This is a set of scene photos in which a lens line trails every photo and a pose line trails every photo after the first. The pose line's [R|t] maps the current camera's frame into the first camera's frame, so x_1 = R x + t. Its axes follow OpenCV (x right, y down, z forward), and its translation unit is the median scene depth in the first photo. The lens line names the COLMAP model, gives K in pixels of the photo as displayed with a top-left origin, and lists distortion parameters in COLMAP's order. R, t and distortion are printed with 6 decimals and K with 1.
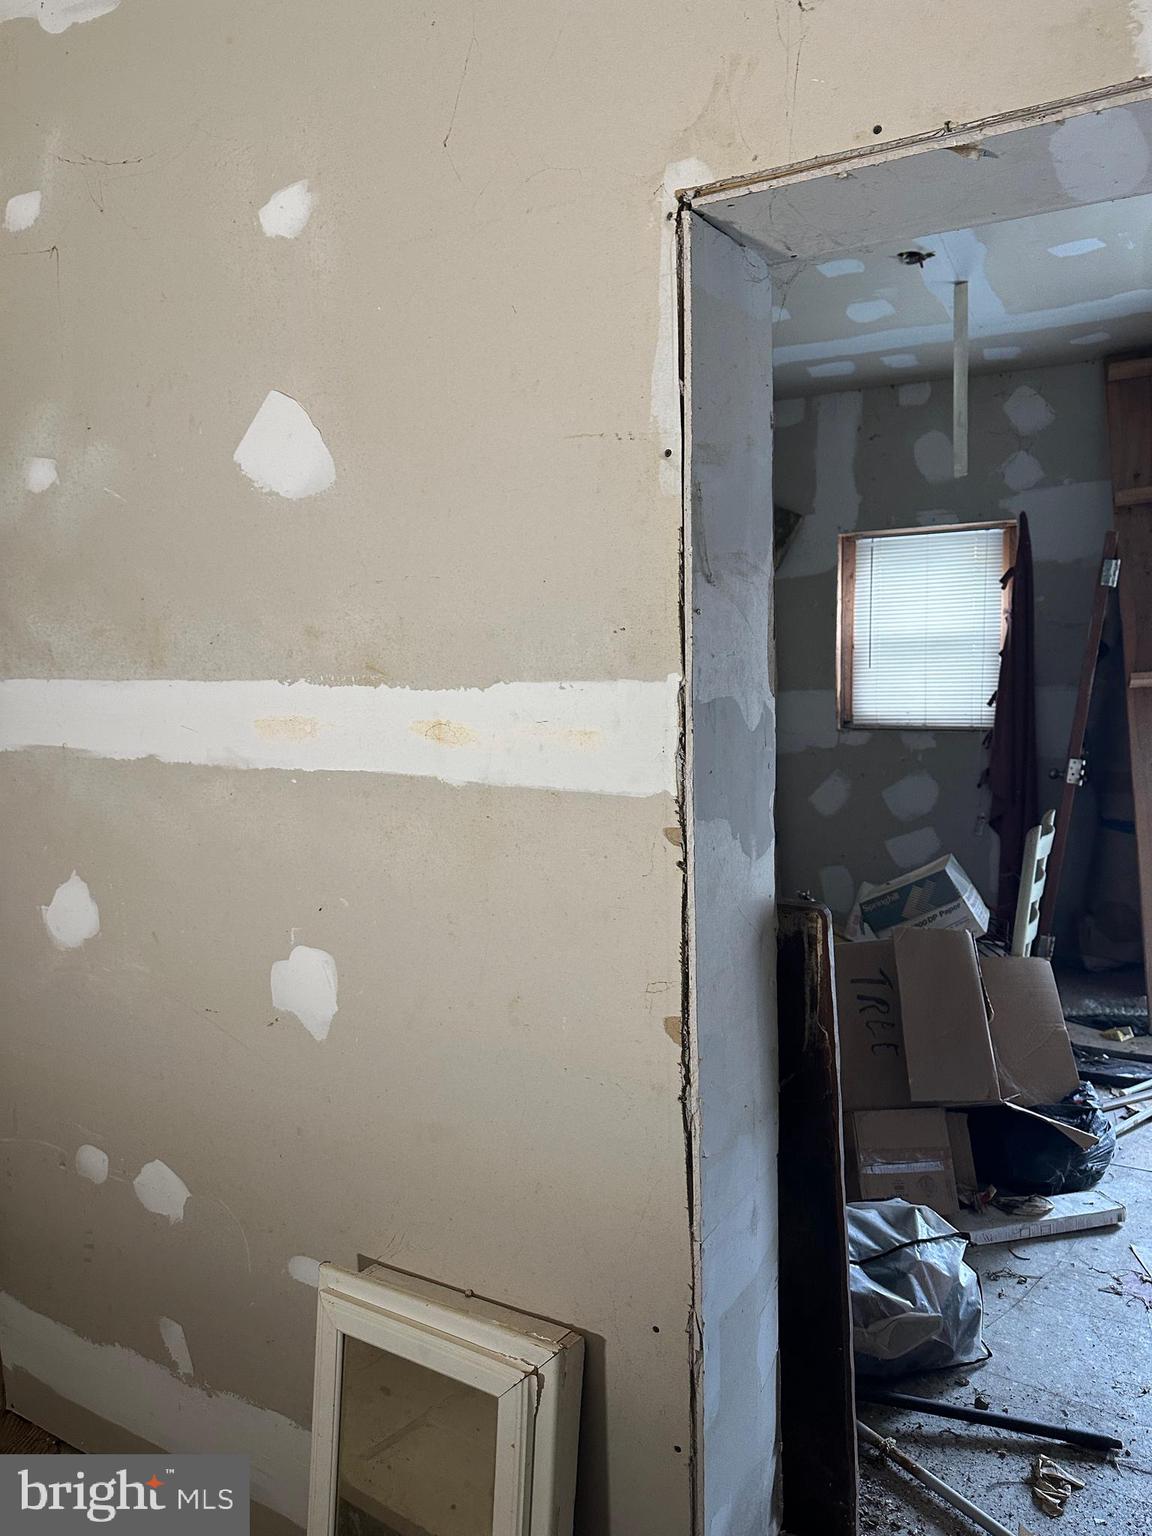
lens RADIAL K [[1057.4, 0, 576.0], [0, 1057.4, 768.0], [0, 0, 1]] dist [0.002765, -0.010864]
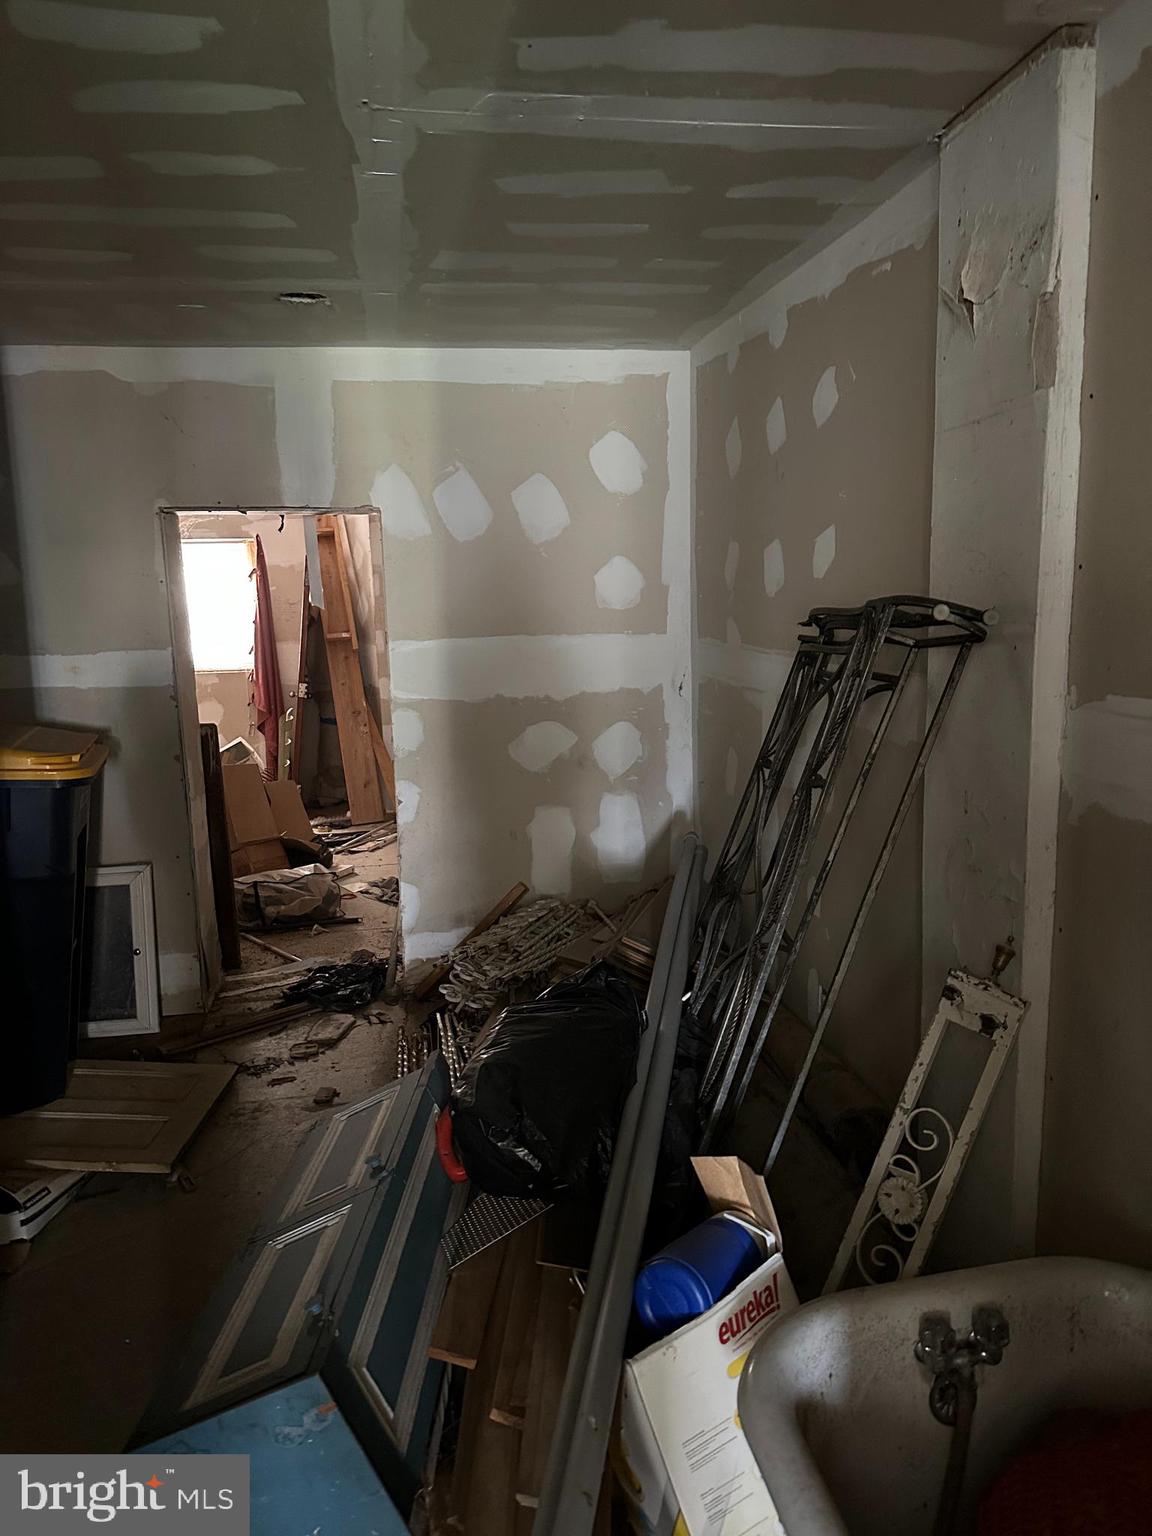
lens RADIAL K [[1064.2, 0, 576.0], [0, 1064.2, 768.0], [0, 0, 1]] dist [0.039341, -0.062518]
pose [[0.777710, -0.105575, 0.619695, -0.260889], [0.076473, 0.994364, 0.073434, 0.033853], [-0.623955, -0.009720, 0.781400, -0.610422]]
